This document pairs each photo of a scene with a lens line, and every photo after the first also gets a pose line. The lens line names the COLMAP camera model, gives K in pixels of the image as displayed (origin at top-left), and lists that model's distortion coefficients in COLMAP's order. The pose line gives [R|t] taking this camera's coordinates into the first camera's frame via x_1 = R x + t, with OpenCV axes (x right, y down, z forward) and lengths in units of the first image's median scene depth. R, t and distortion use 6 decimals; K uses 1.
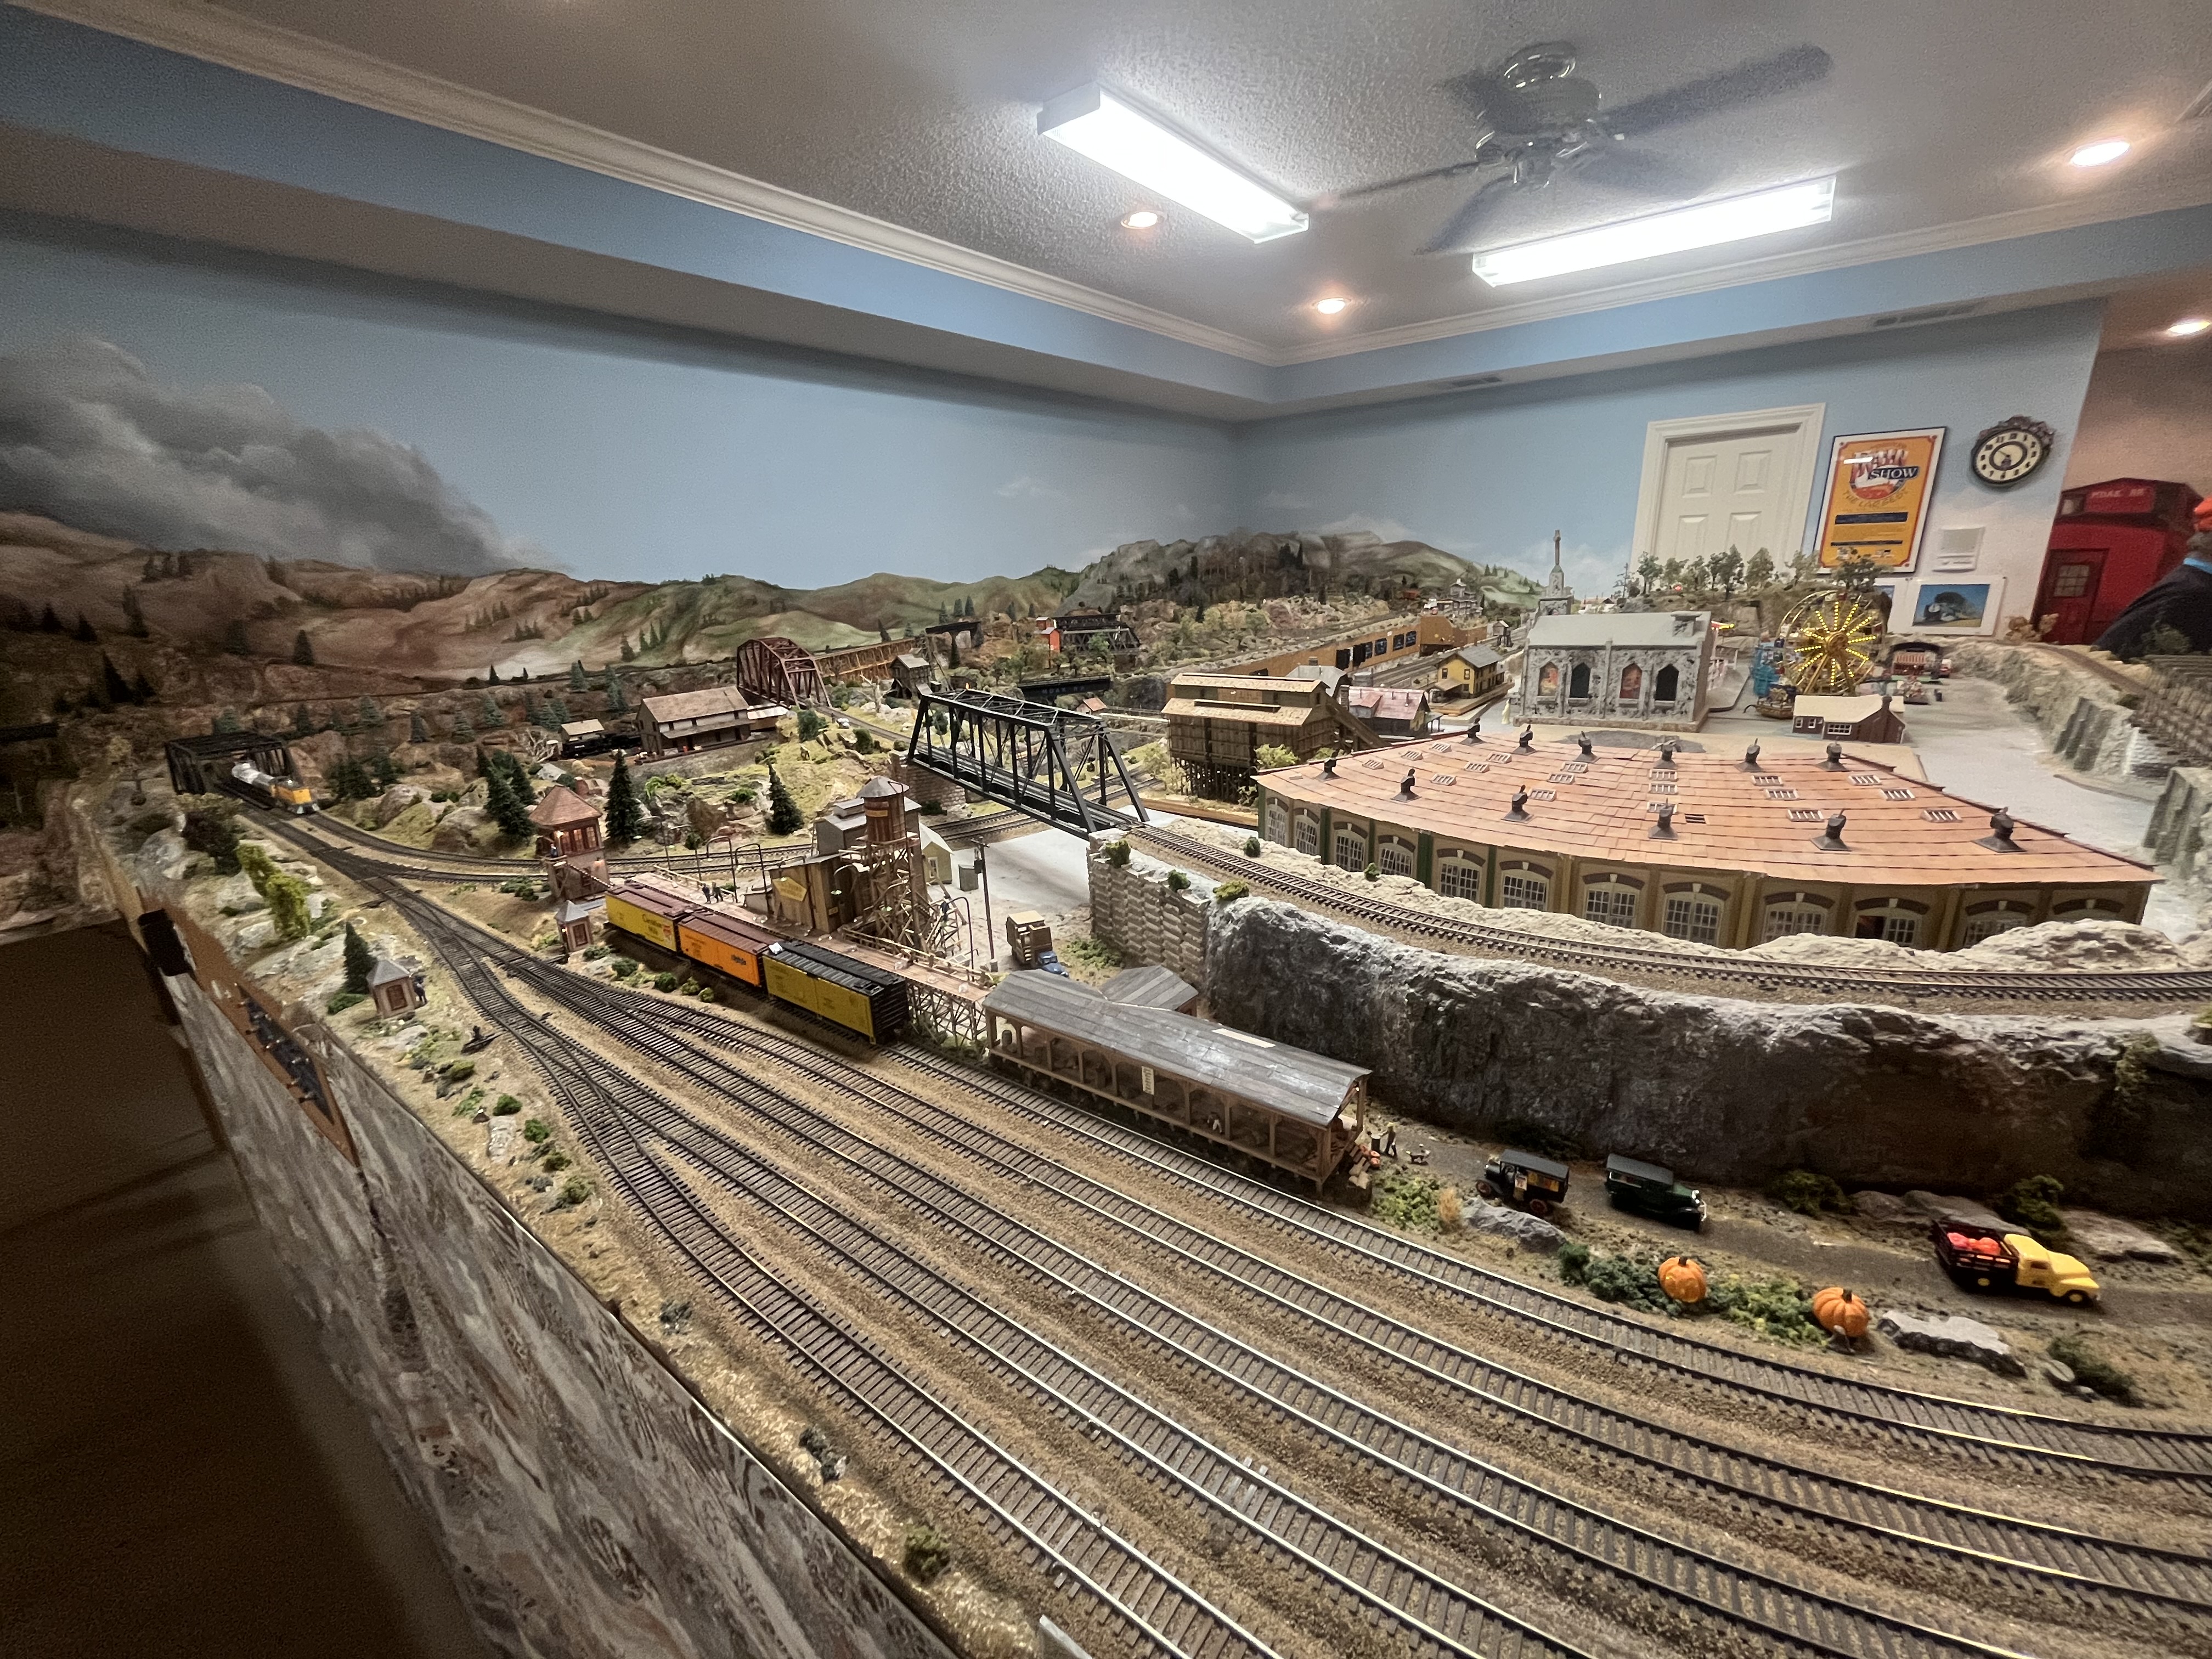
lens RADIAL K [[891.2, 0, 1106.0], [0, 891.2, 829.5], [0, 0, 1]] dist [-0.004443, 0.000011]
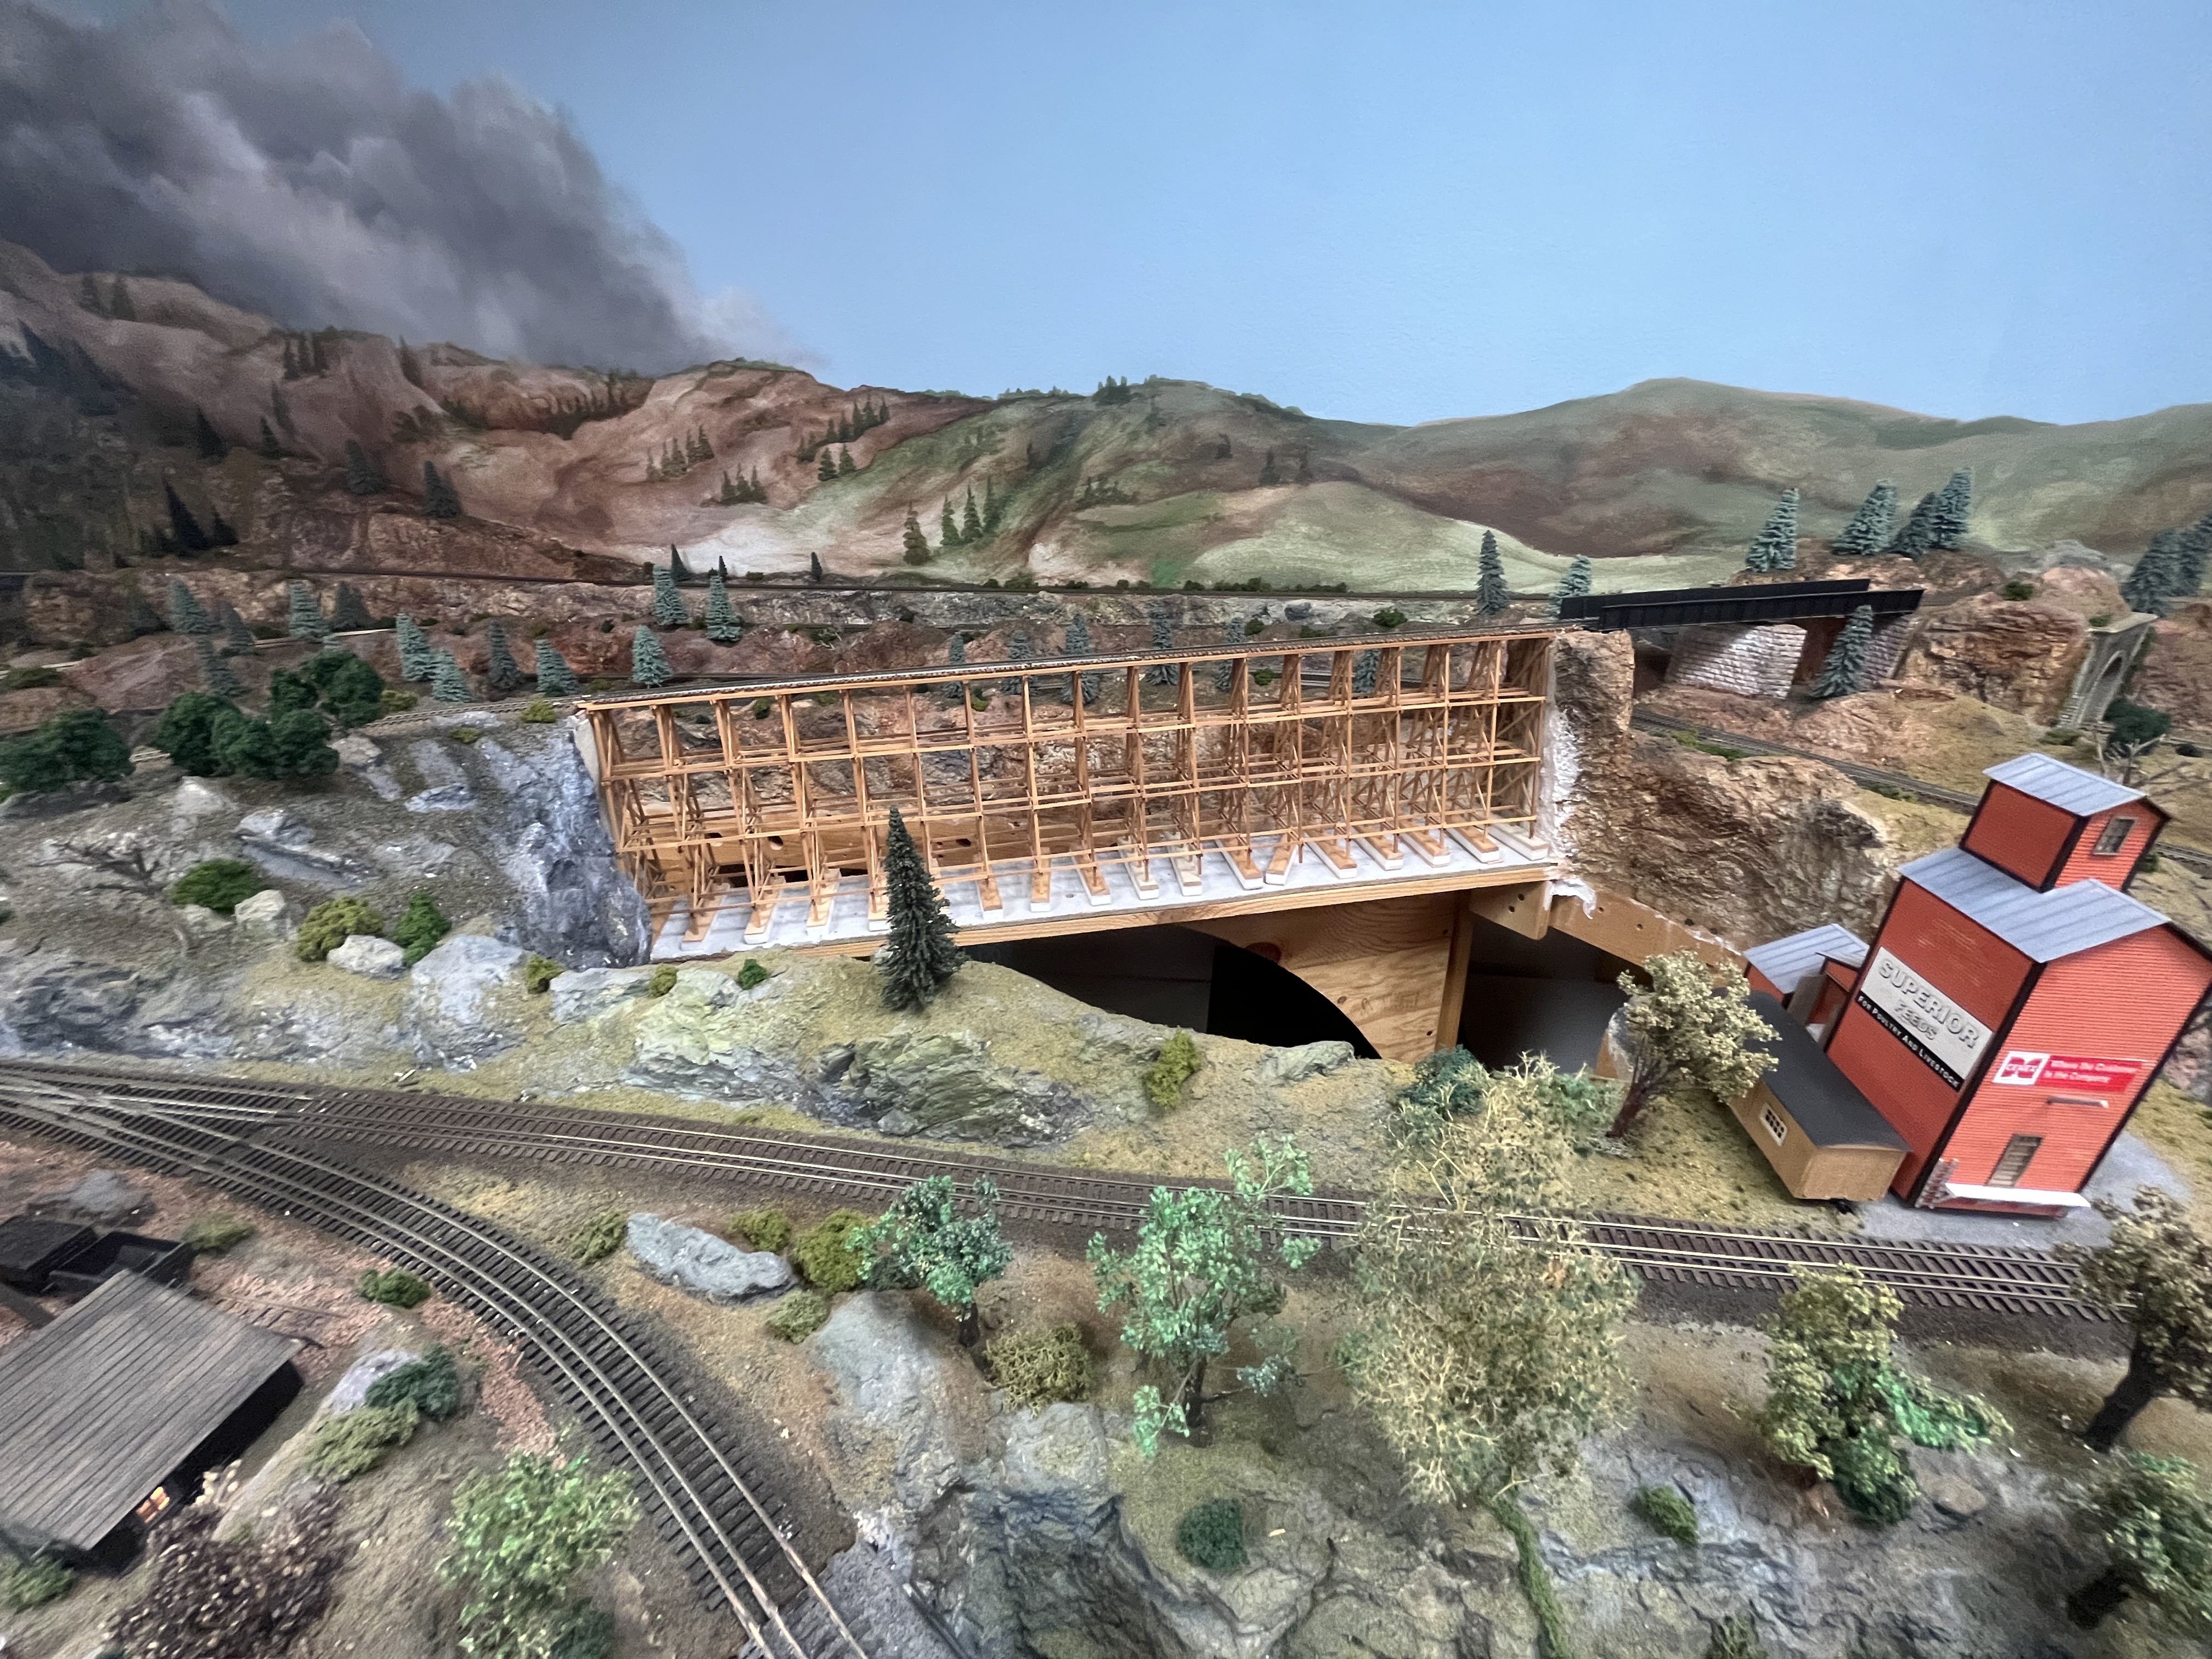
lens RADIAL K [[891.2, 0, 1106.0], [0, 891.2, 829.5], [0, 0, 1]] dist [-0.004443, 0.000011]
pose [[0.480372, 0.389365, -0.785899, -0.046563], [-0.253519, 0.919449, 0.300571, -0.252632], [0.839626, 0.054855, 0.540388, 0.916174]]
